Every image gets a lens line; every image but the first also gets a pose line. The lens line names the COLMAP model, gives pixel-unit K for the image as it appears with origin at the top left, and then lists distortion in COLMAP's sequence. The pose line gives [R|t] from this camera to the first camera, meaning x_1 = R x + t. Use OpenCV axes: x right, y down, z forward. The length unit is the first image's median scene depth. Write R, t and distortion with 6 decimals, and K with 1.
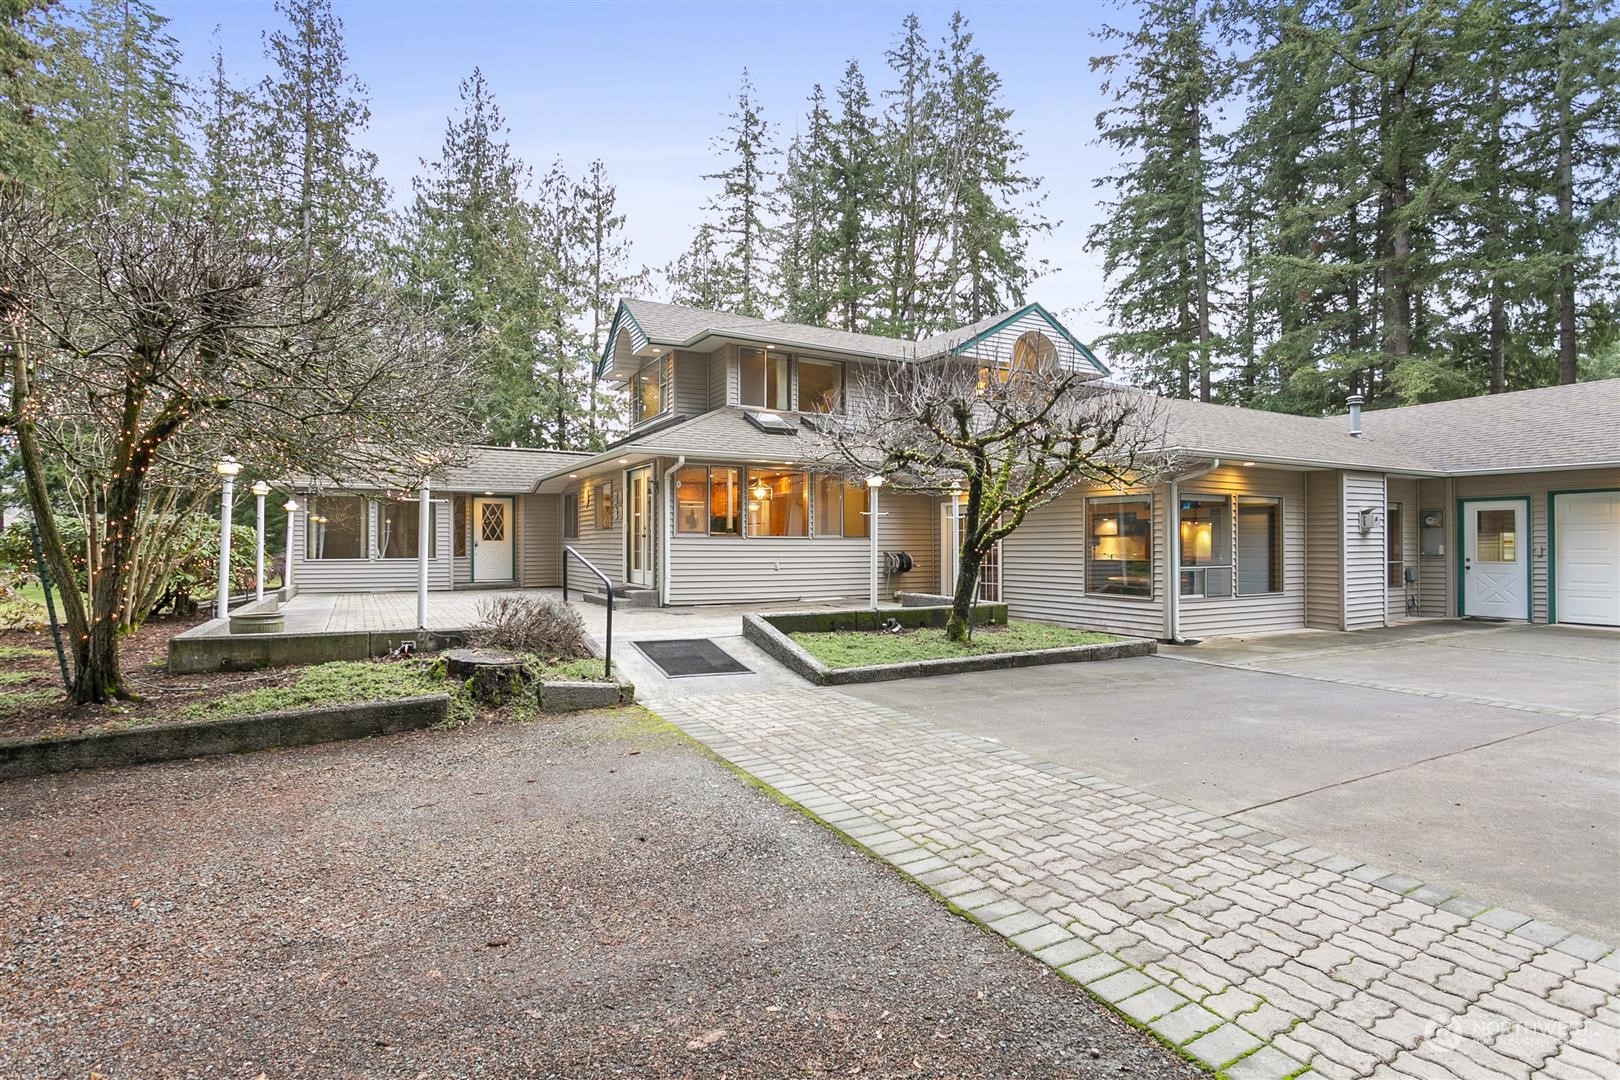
lens RADIAL K [[815.4, 0, 805.2], [0, 815.4, 535.9], [0, 0, 1]] dist [-0.005928, -0.000086]
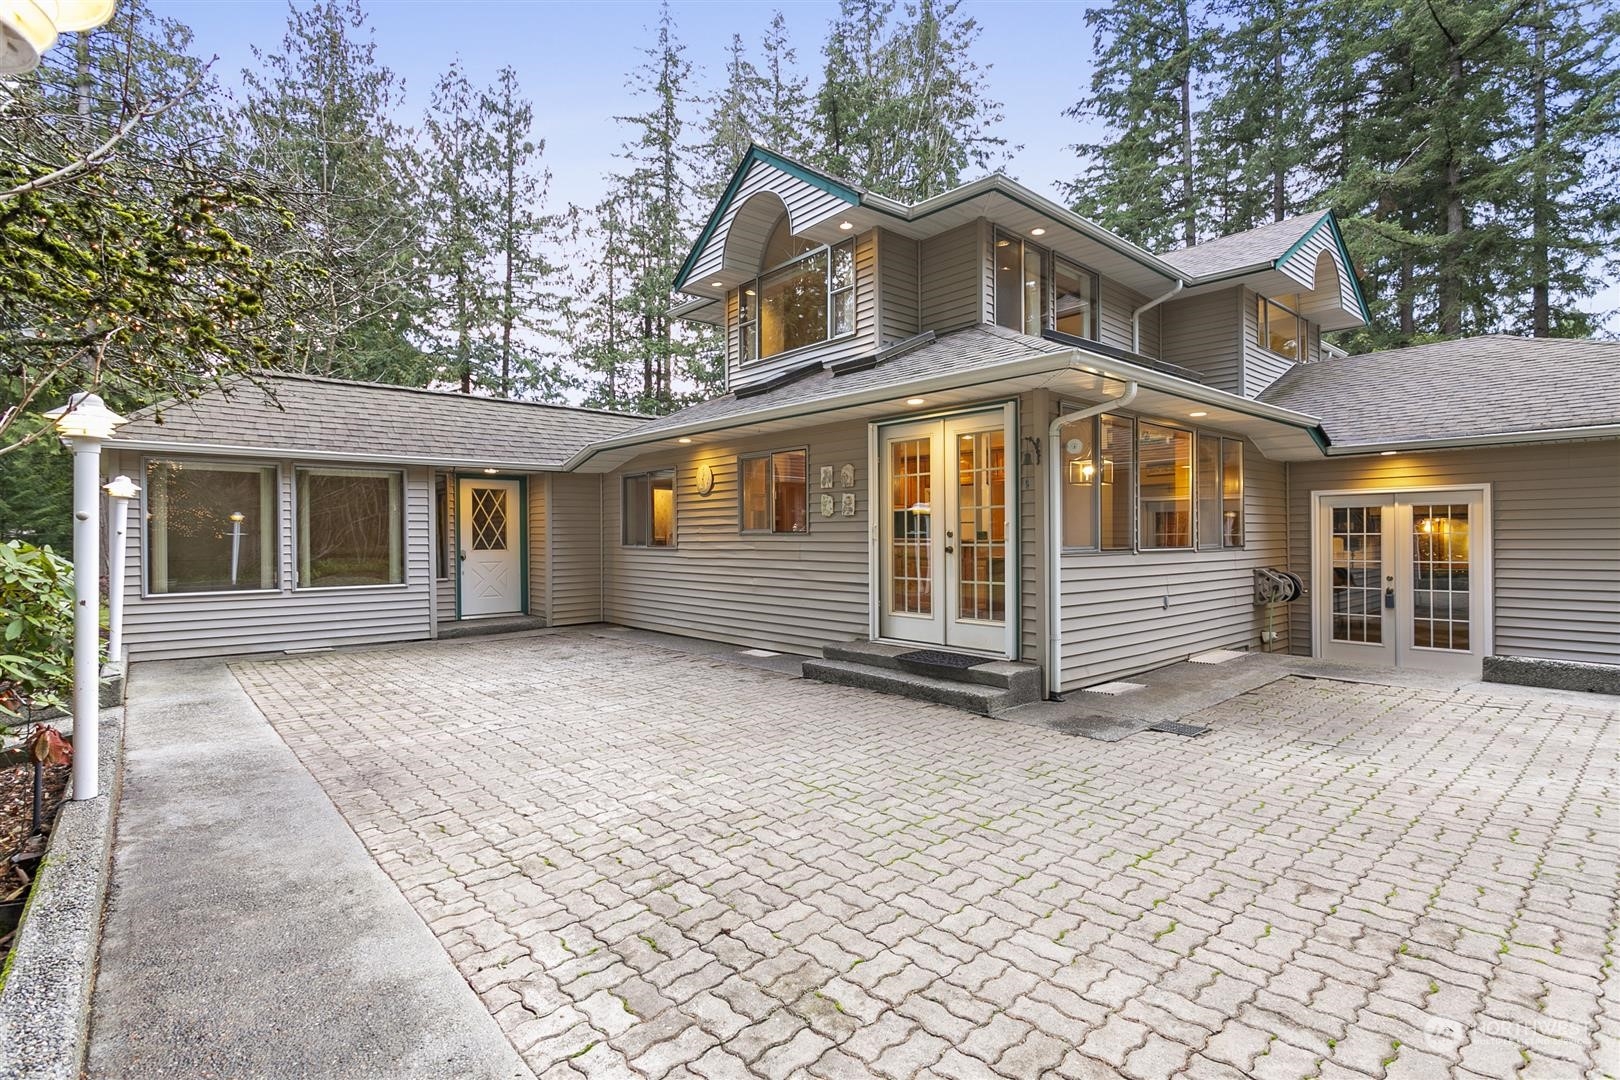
lens RADIAL K [[769.1, 0, 804.2], [0, 769.1, 542.9], [0, 0, 1]] dist [0.002500, 0.000128]
pose [[0.978120, -0.006994, 0.207925, -0.131903], [0.003013, 0.999806, 0.019459, -0.004769], [-0.208021, -0.018407, 0.977951, 0.187448]]
